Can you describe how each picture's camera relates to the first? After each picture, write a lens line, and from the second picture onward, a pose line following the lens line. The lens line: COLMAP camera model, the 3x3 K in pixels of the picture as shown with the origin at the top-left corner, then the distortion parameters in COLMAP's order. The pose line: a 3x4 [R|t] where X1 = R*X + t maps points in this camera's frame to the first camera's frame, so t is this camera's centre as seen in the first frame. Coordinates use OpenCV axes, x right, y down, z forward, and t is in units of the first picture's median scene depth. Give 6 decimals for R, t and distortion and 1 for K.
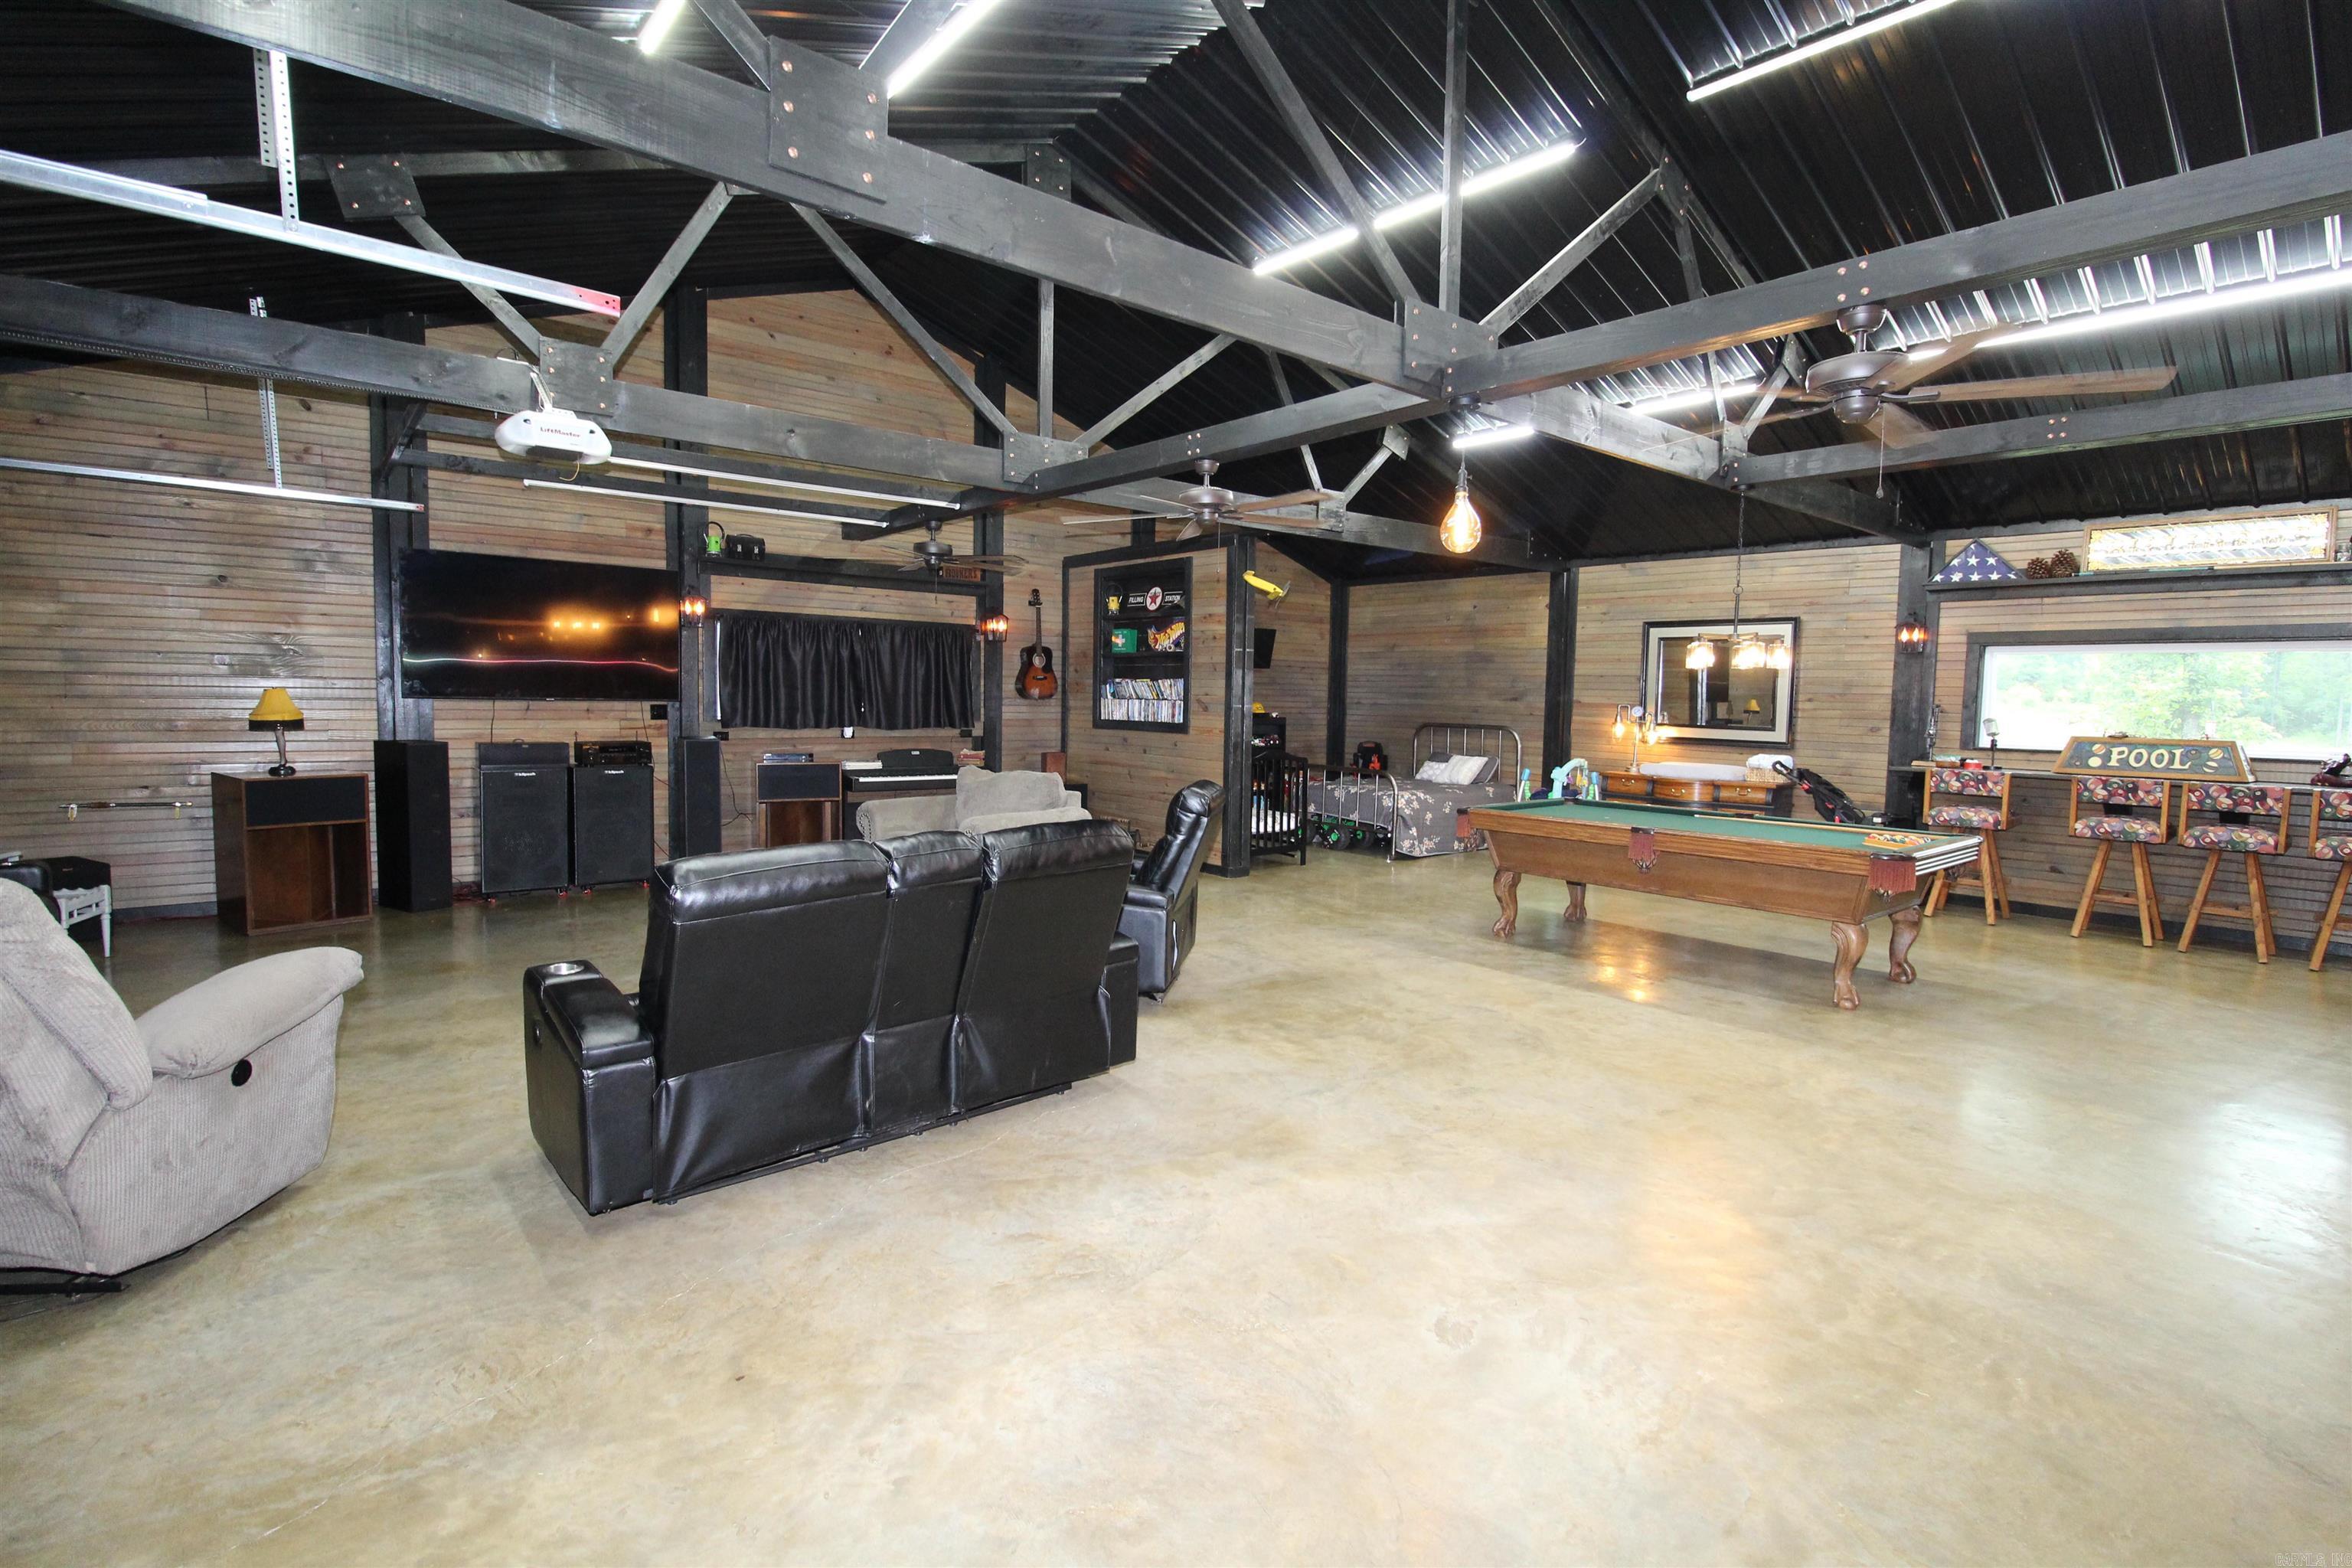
lens RADIAL K [[1090.3, 0, 1192.1], [0, 1090.3, 764.4], [0, 0, 1]] dist [-0.000032, -0.012994]
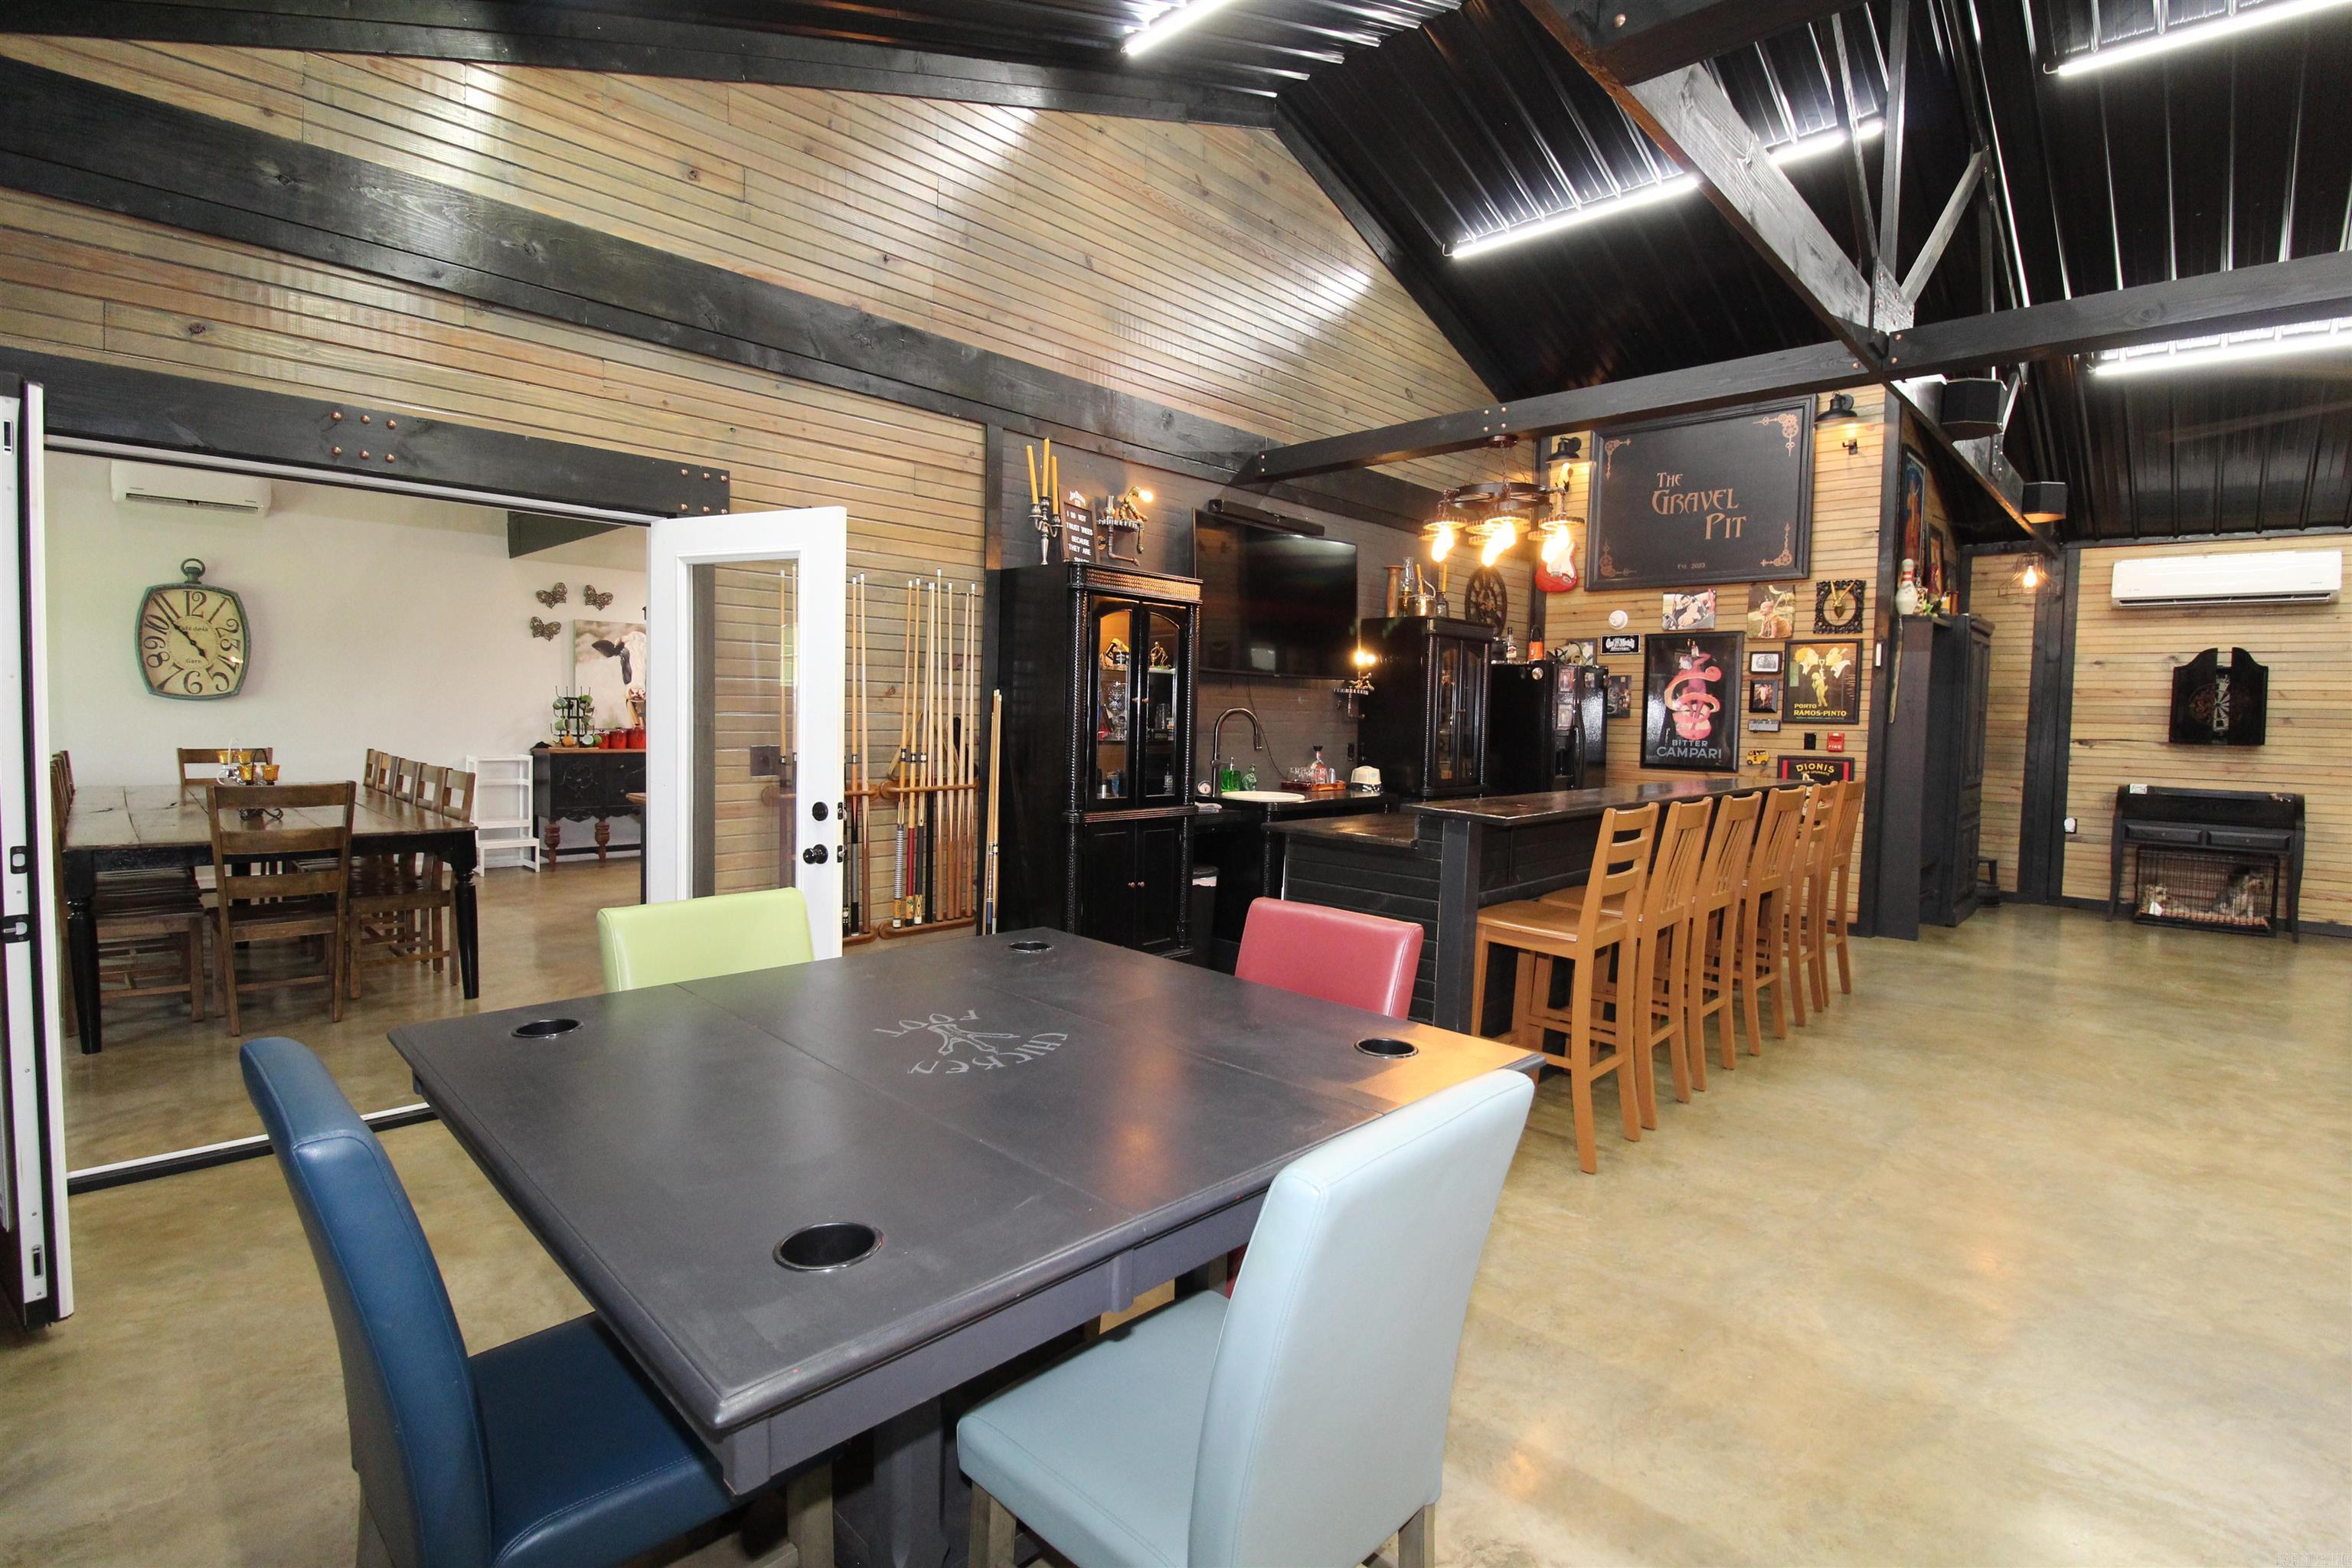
lens RADIAL K [[1090.3, 0, 1188.6], [0, 1090.3, 763.8], [0, 0, 1]] dist [-0.000032, -0.012994]
pose [[-0.993339, -0.037319, -0.109020, 0.685549], [-0.049443, 0.992623, 0.110705, -0.020442], [0.104084, 0.115358, -0.987856, 0.694582]]
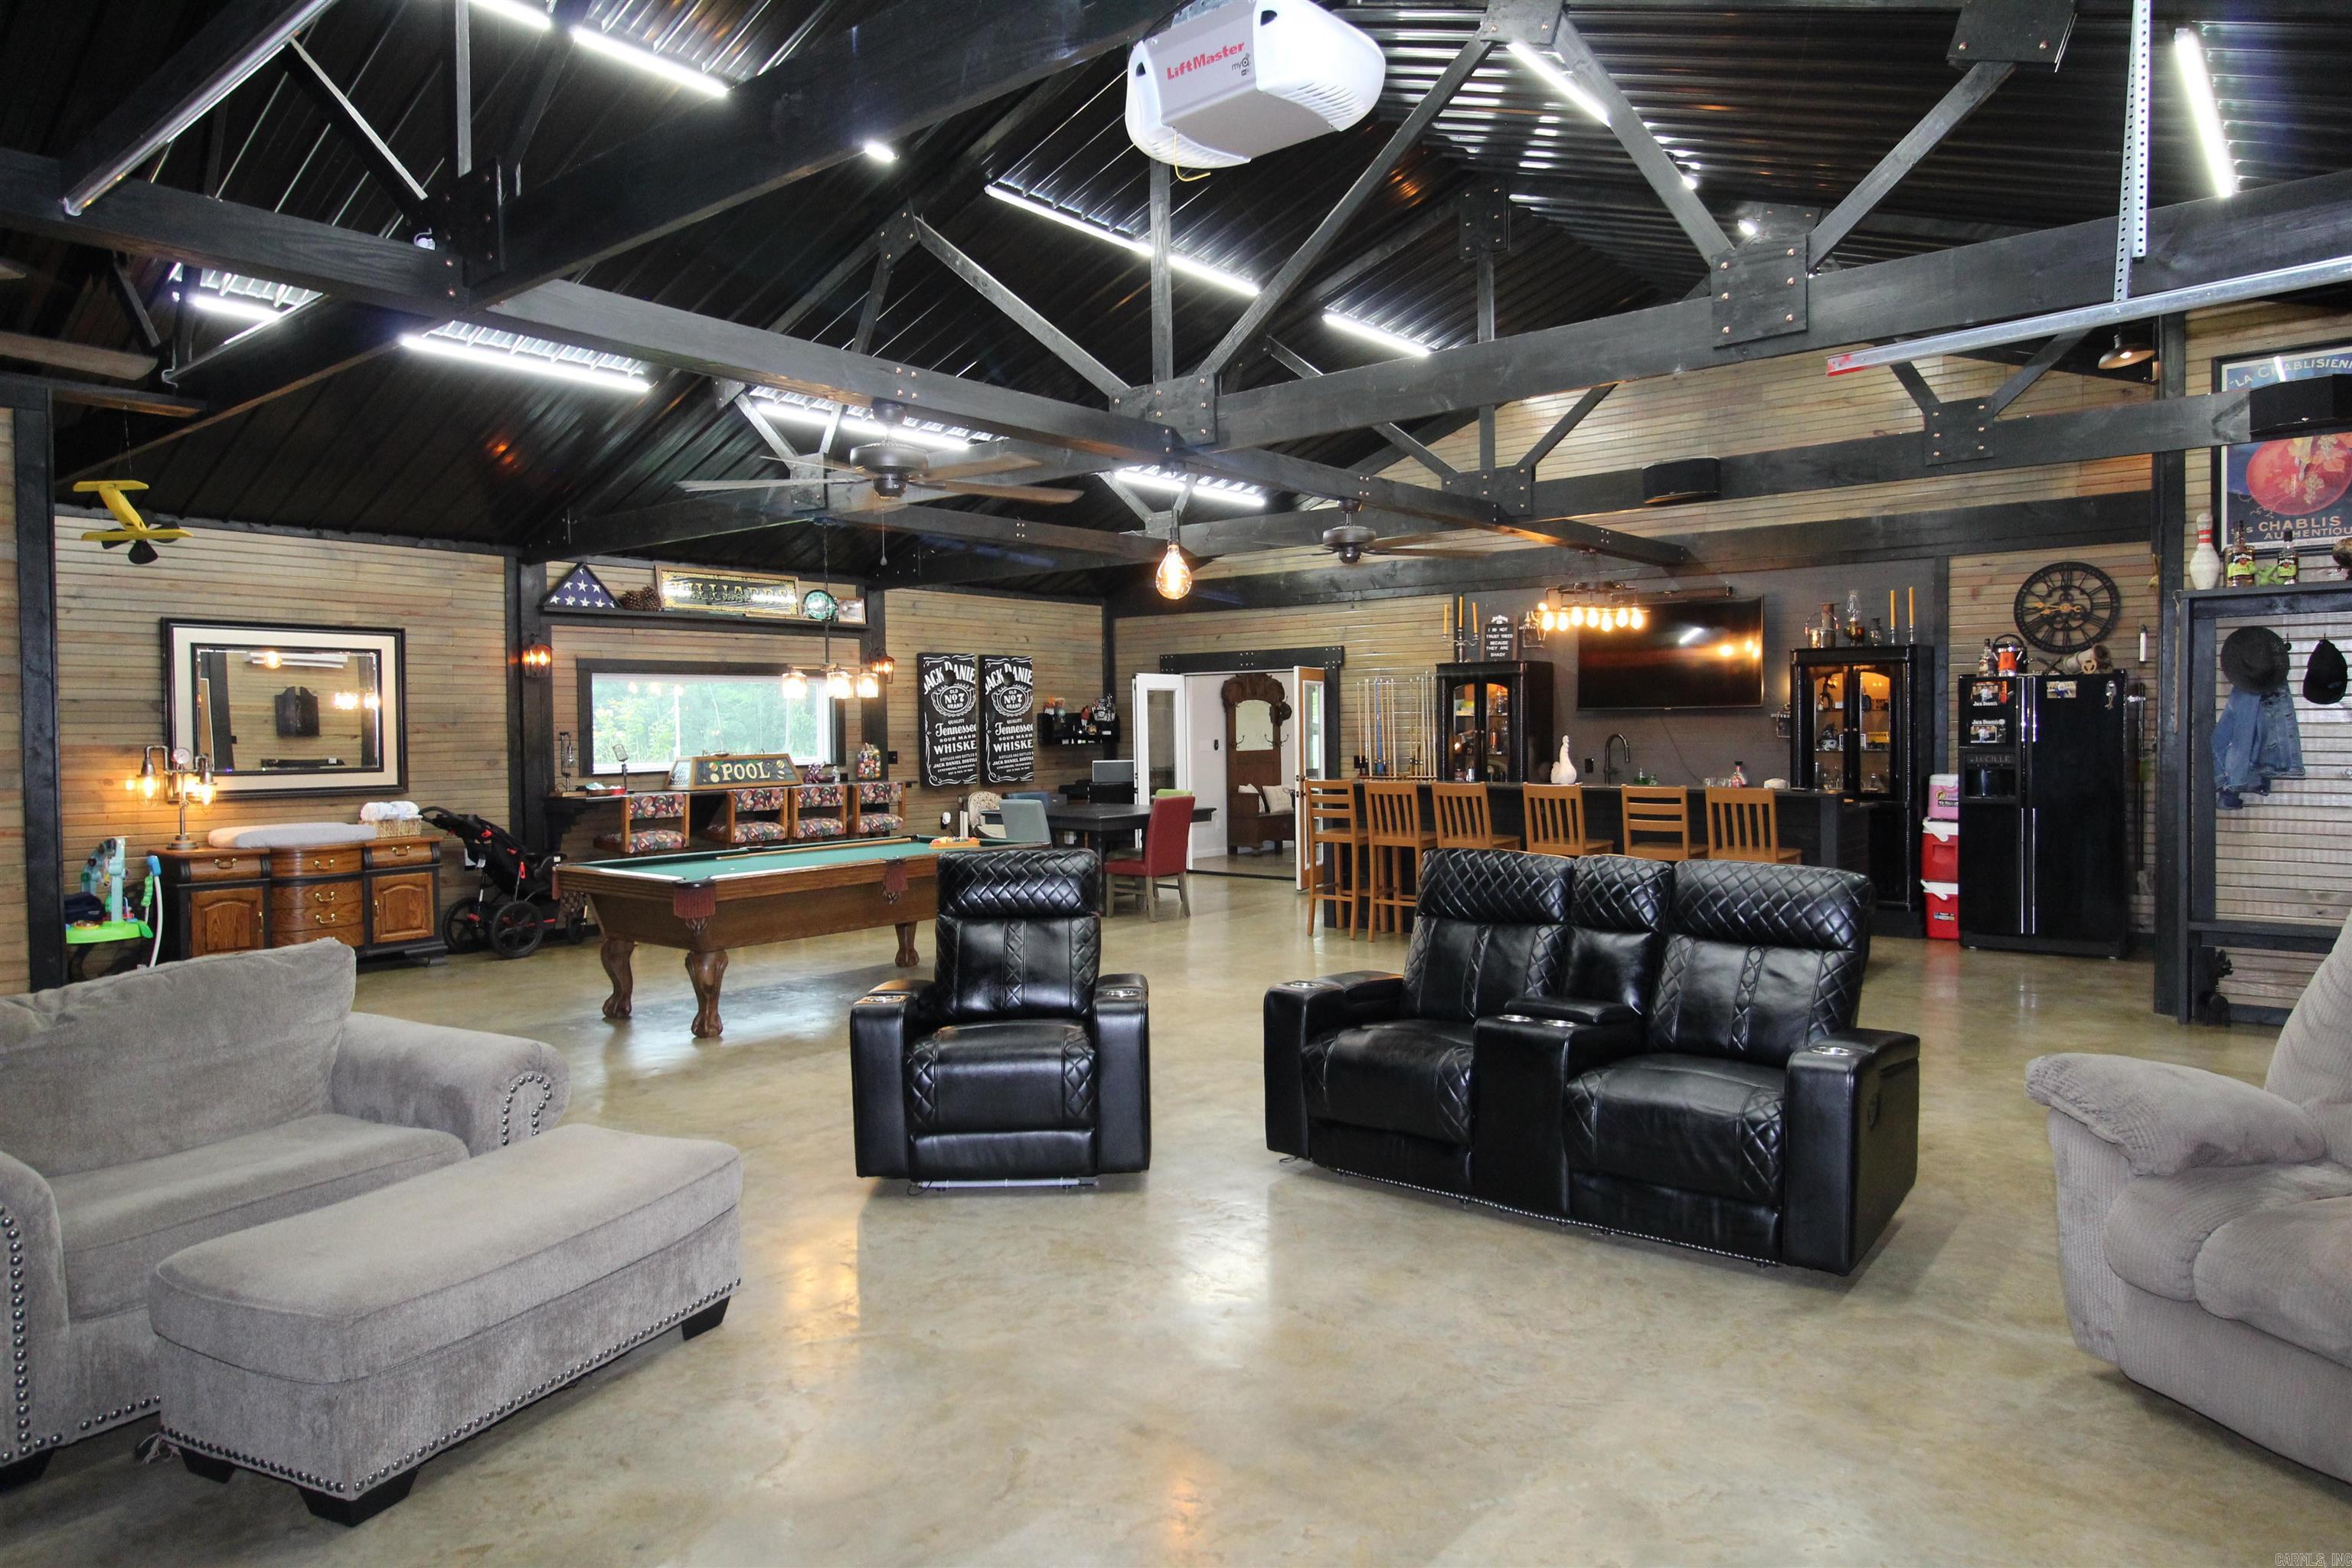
lens RADIAL K [[1428.8, 0, 1195.6], [0, 1428.8, 762.5], [0, 0, 1]] dist [0.008784, -0.010530]
pose [[-0.182565, -0.042765, 0.982263, -0.605859], [0.071635, 0.995820, 0.056669, -0.055784], [-0.980581, 0.080710, -0.178739, 0.636834]]
